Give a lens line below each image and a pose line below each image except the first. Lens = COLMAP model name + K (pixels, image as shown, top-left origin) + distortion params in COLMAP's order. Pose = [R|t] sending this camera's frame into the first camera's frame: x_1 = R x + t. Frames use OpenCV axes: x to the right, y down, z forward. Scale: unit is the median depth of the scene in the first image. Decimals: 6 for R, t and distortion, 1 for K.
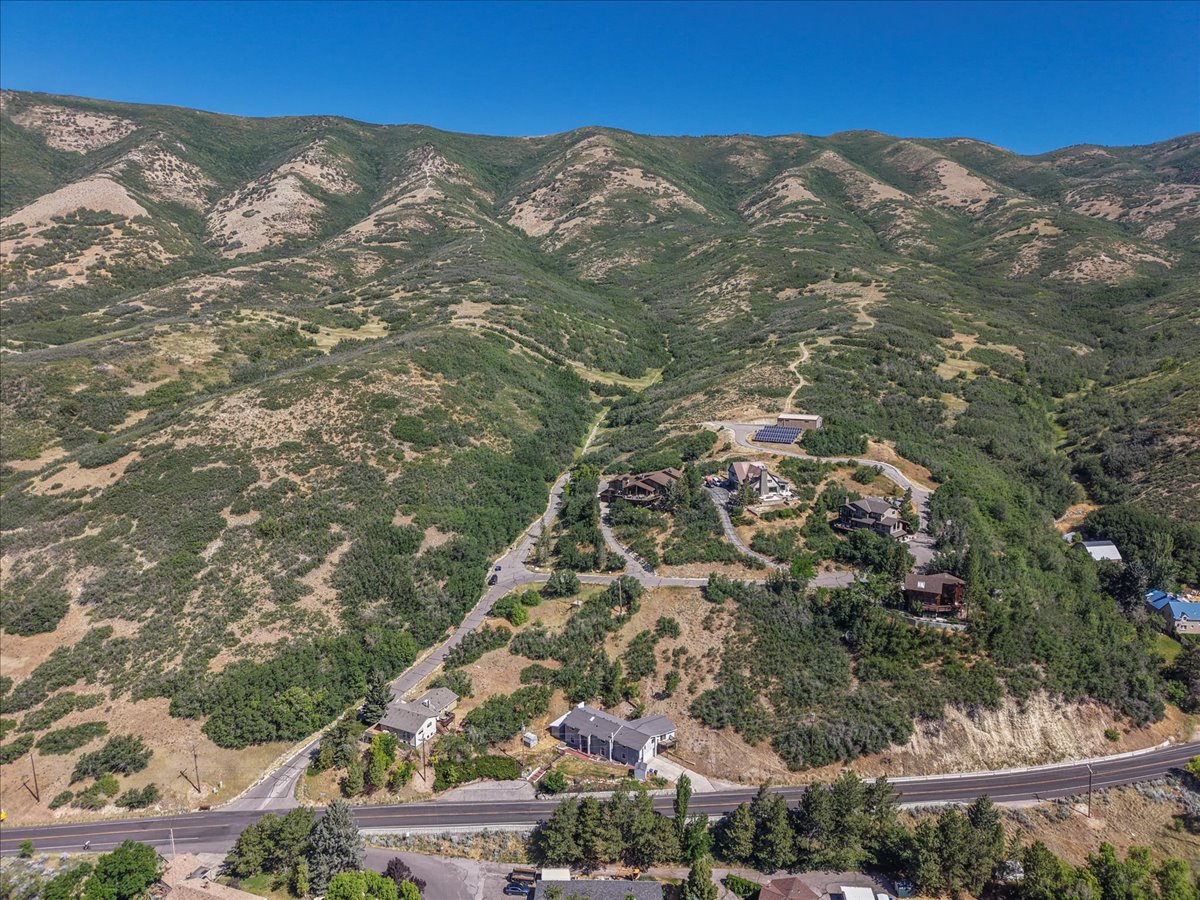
lens RADIAL K [[800.8, 0, 601.8], [0, 800.8, 452.6], [0, 0, 1]] dist [0.047591, -0.043576]
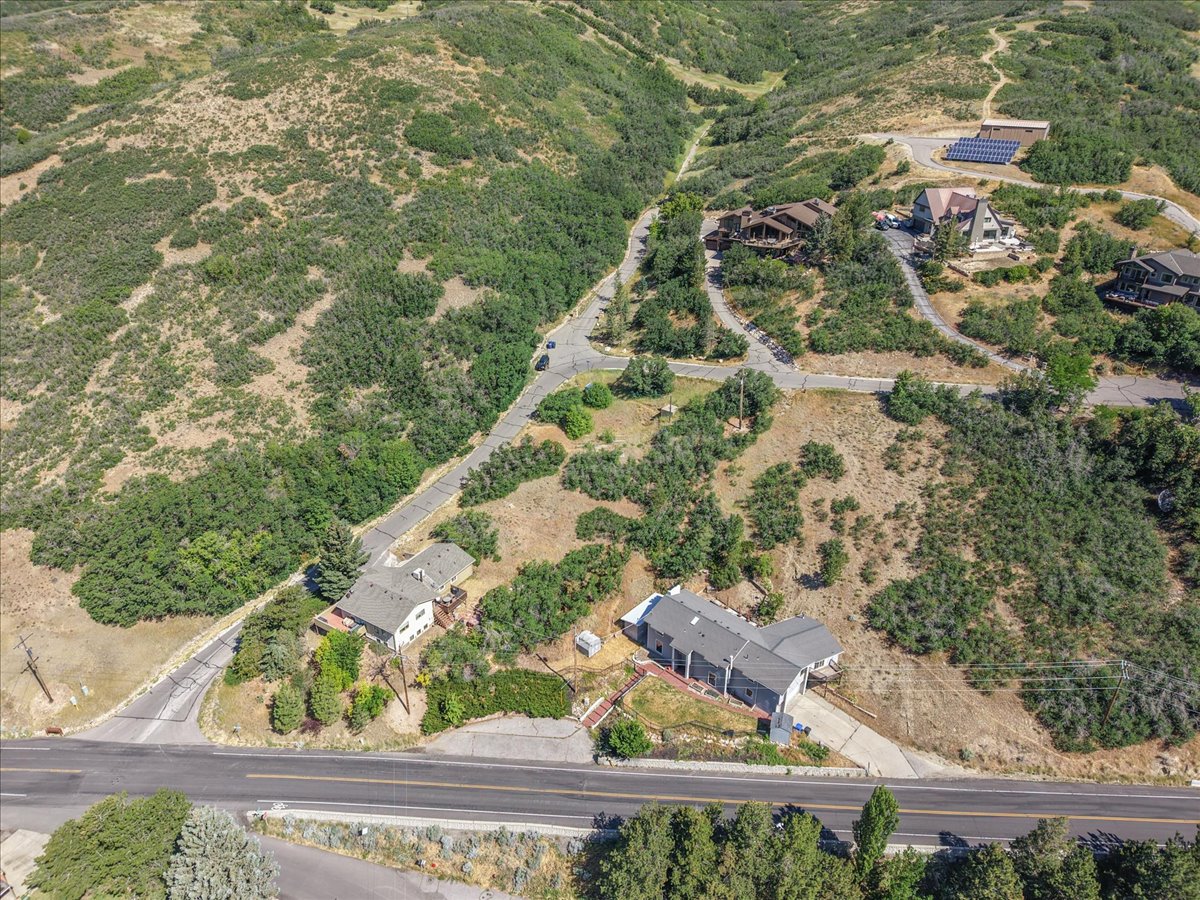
lens RADIAL K [[800.8, 0, 598.0], [0, 800.8, 458.2], [0, 0, 1]] dist [0.047591, -0.043576]
pose [[0.994897, 0.053089, -0.085802, -0.027399], [-0.024945, 0.953405, 0.300660, 0.032491], [0.097766, -0.296986, 0.949864, 0.342506]]
